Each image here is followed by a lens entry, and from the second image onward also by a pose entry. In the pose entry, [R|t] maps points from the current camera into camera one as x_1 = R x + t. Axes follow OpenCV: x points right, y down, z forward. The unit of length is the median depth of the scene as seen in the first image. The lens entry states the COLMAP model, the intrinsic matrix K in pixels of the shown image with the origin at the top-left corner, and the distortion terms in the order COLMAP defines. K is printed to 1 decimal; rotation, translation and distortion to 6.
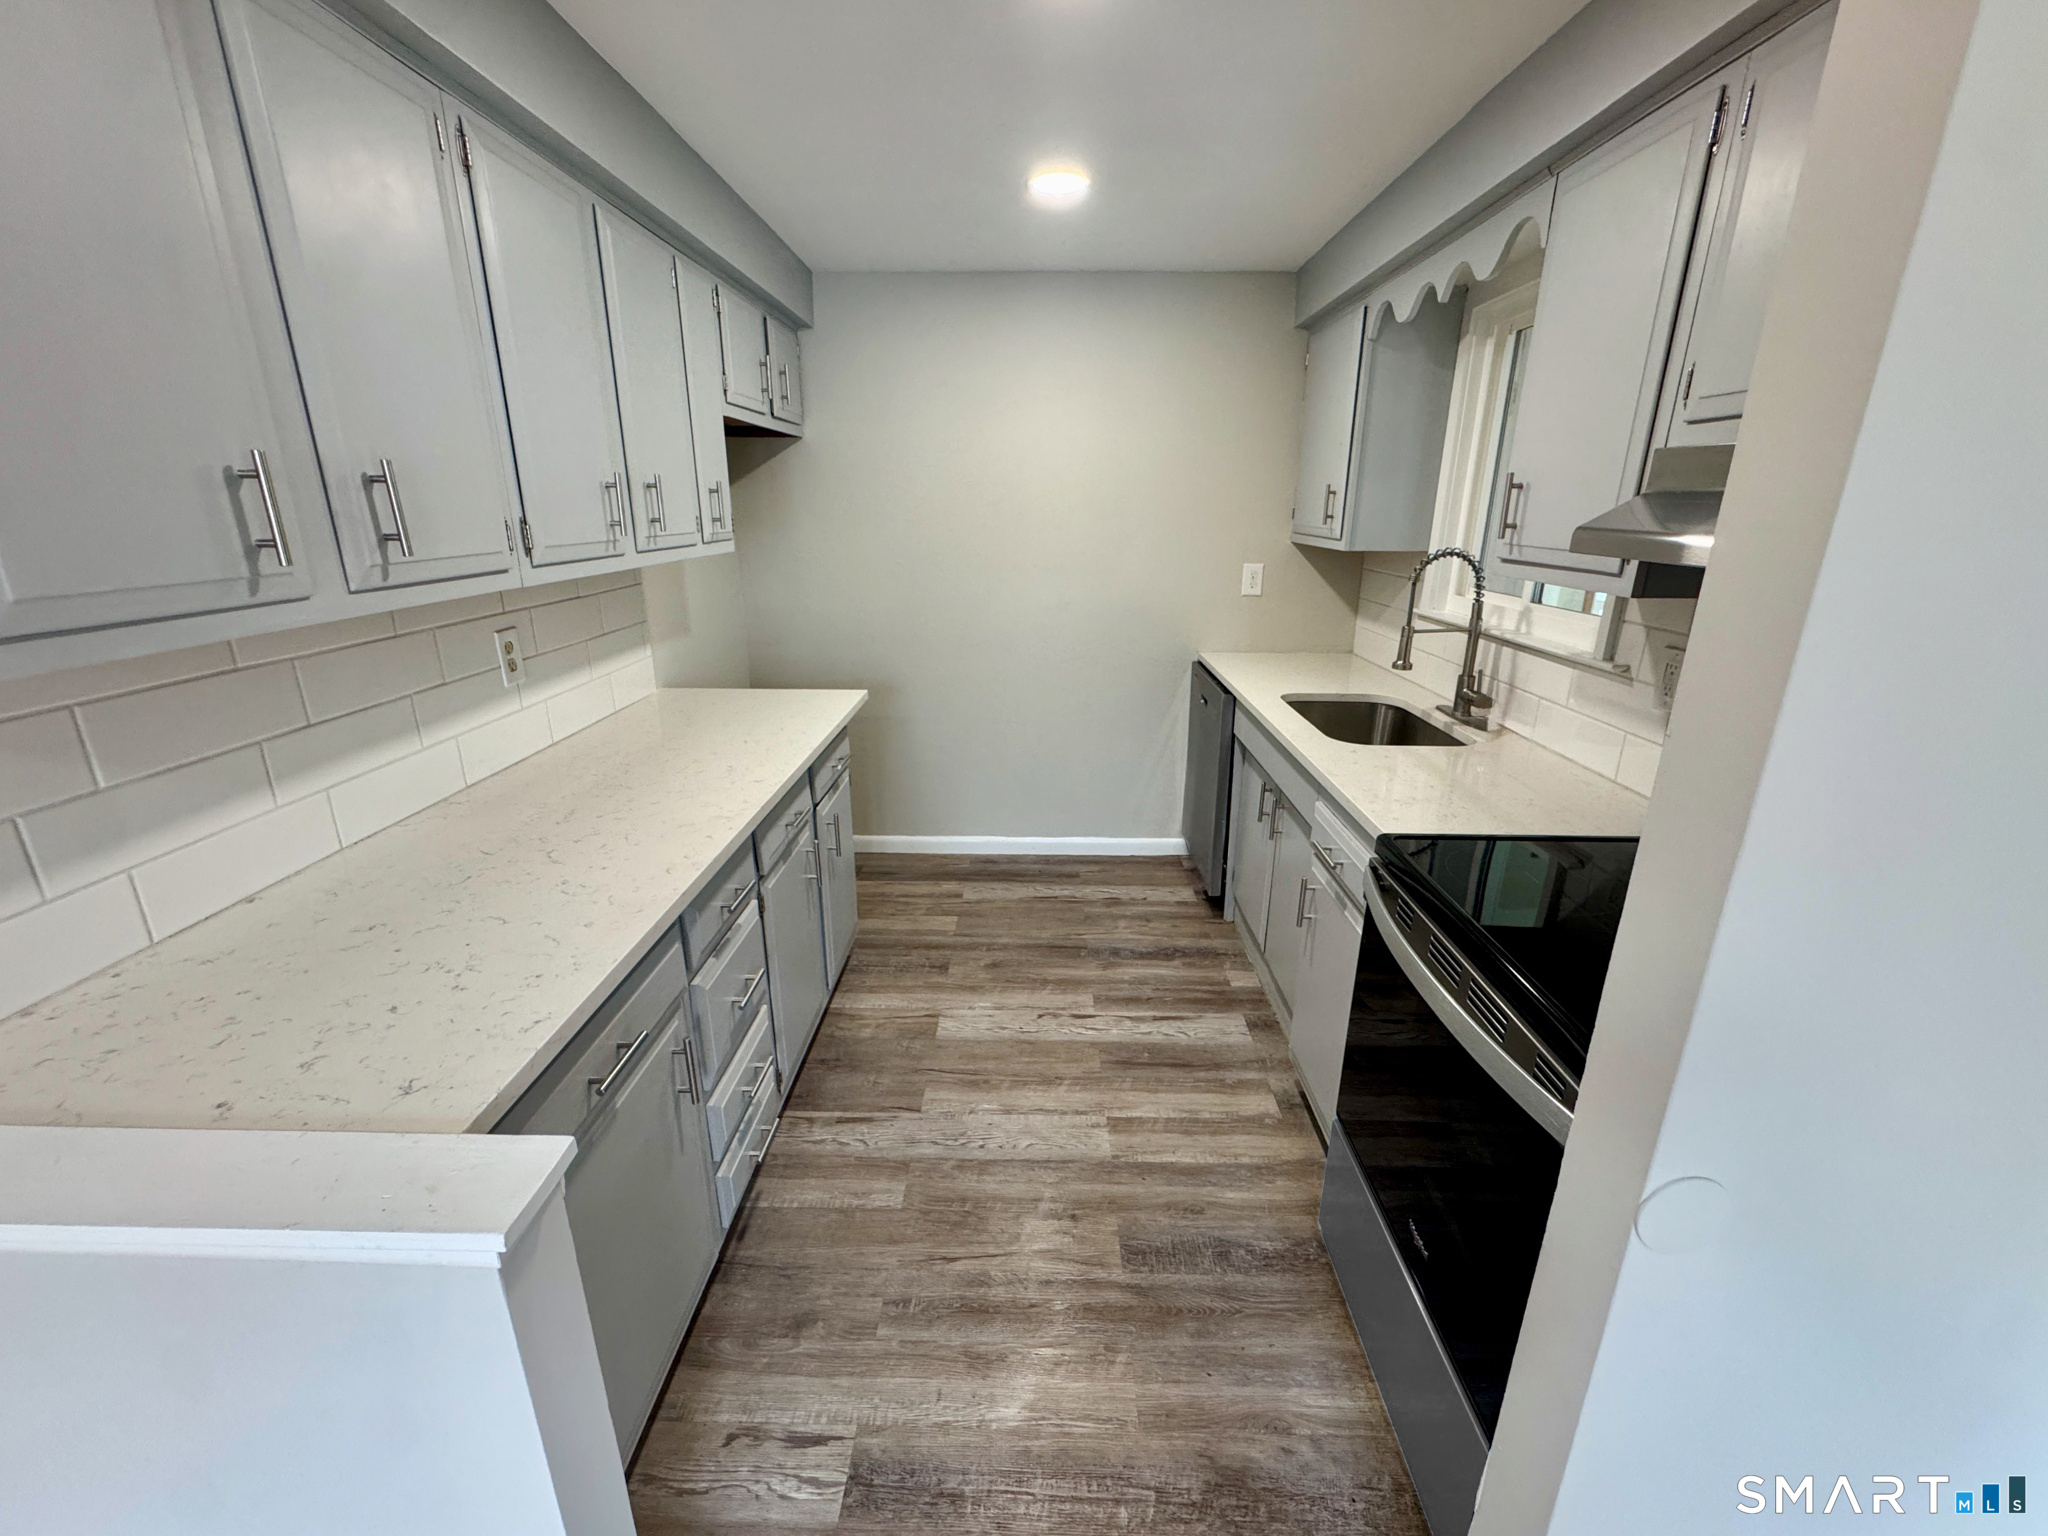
lens RADIAL K [[840.4, 0, 1024.0], [0, 840.4, 768.0], [0, 0, 1]] dist [-0.005601, 0.000248]
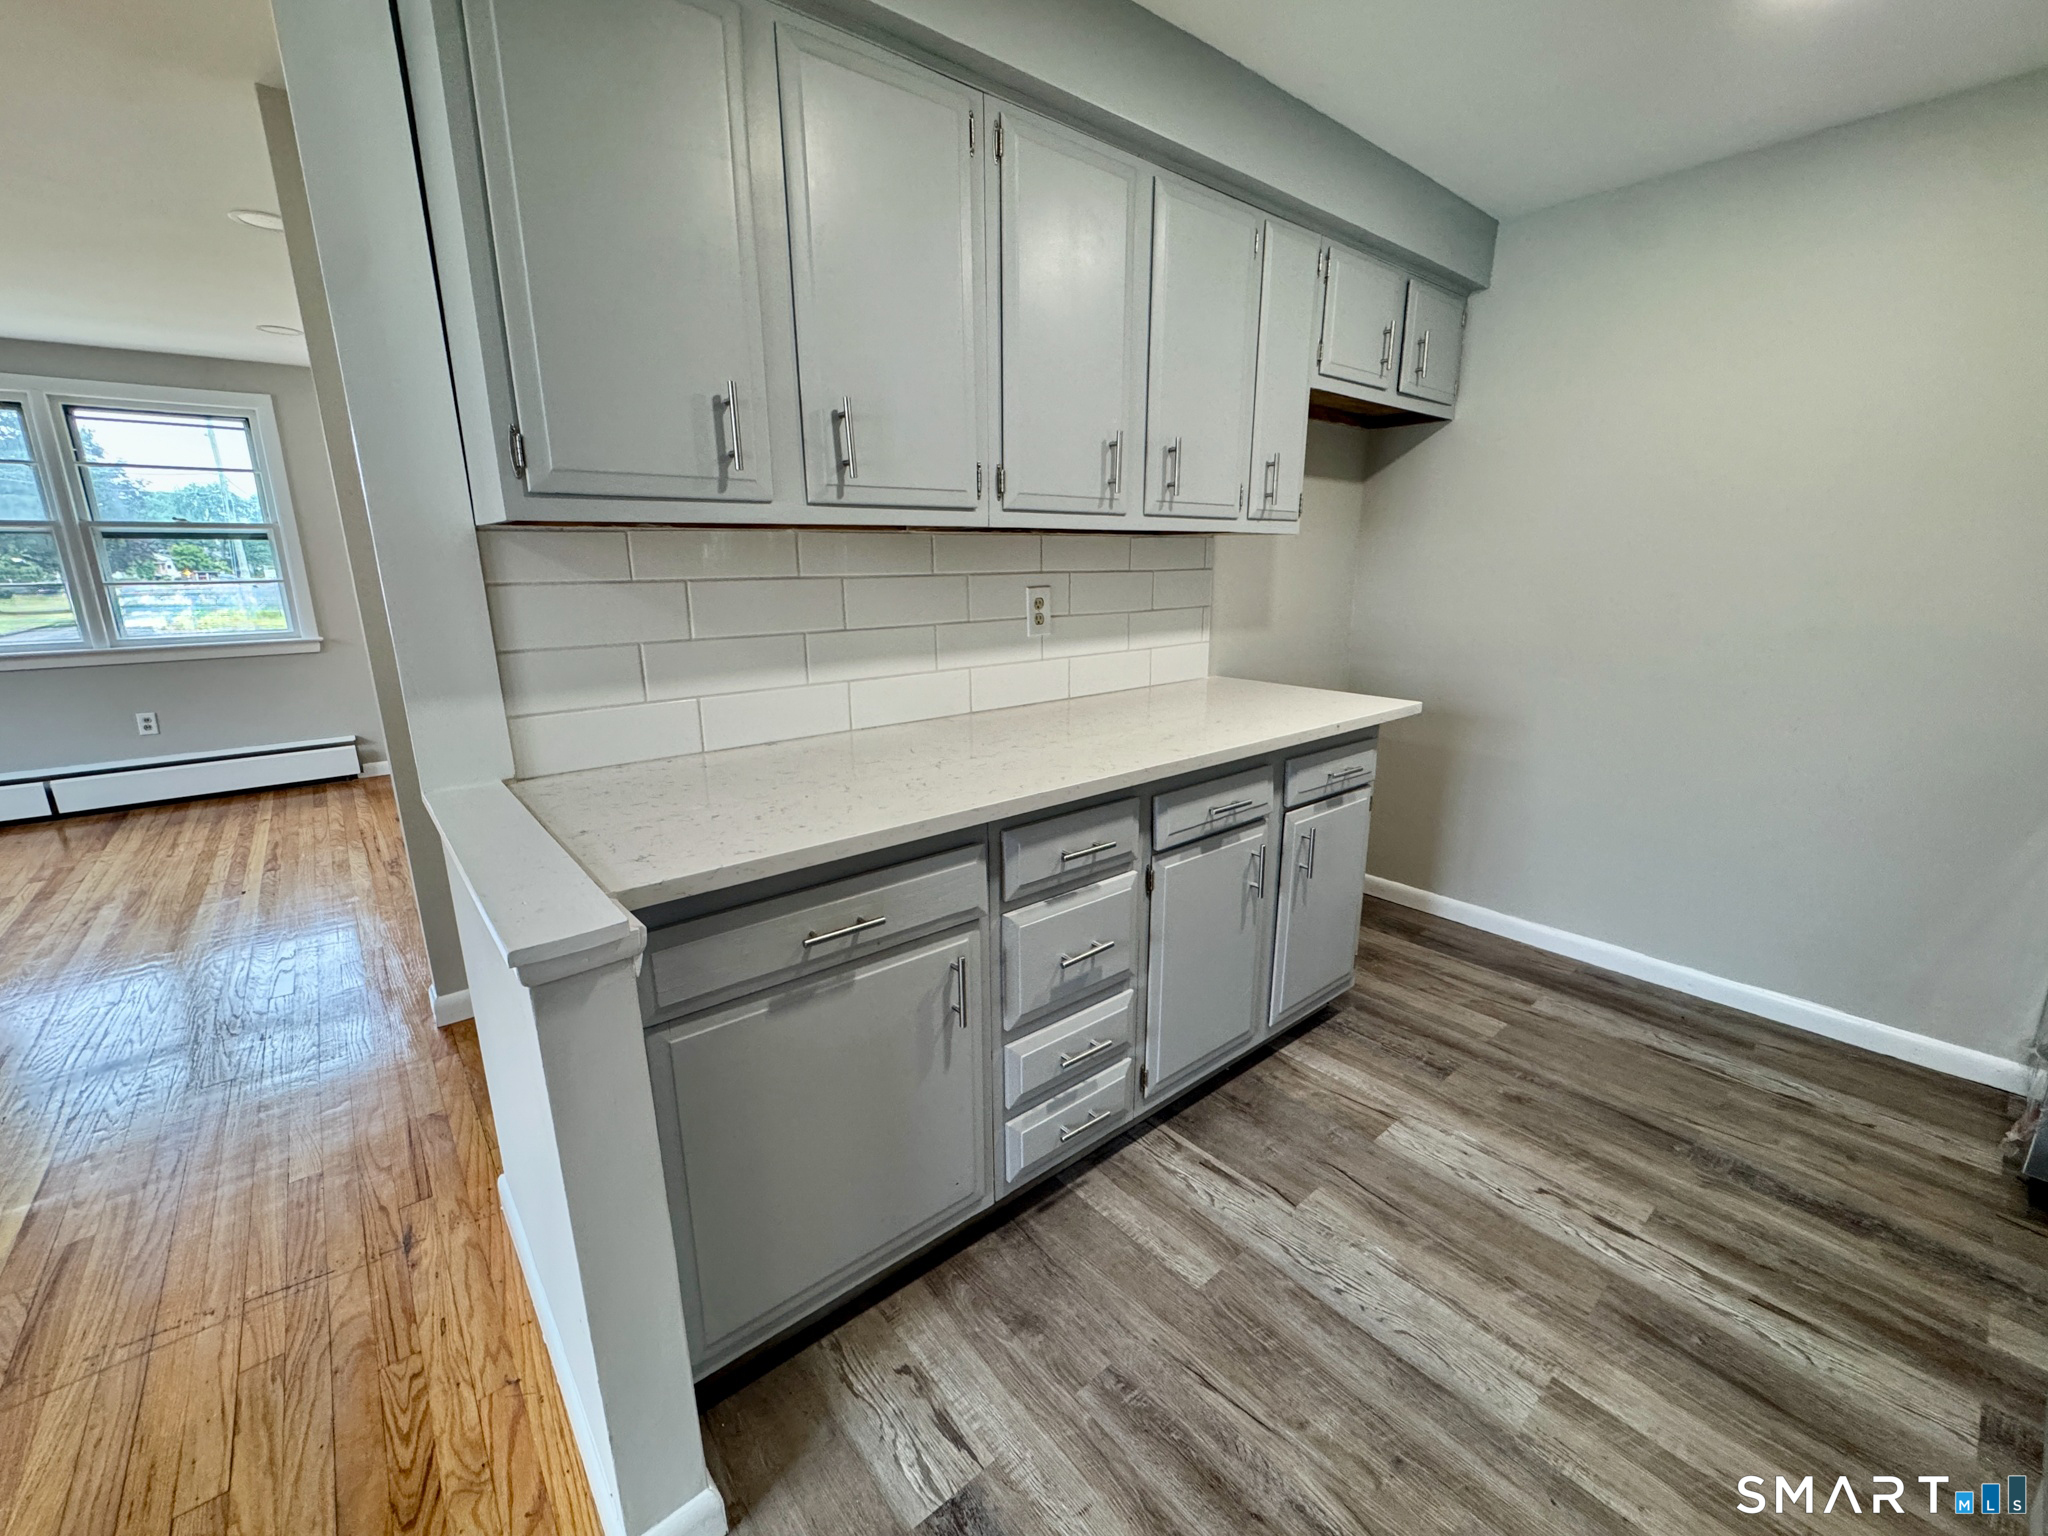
lens RADIAL K [[840.4, 0, 1024.0], [0, 840.4, 768.0], [0, 0, 1]] dist [-0.005601, 0.000248]
pose [[0.657587, 0.176173, -0.732491, 0.202475], [-0.220602, 0.974685, 0.036380, 0.030611], [0.720357, 0.137666, 0.679804, 0.206082]]
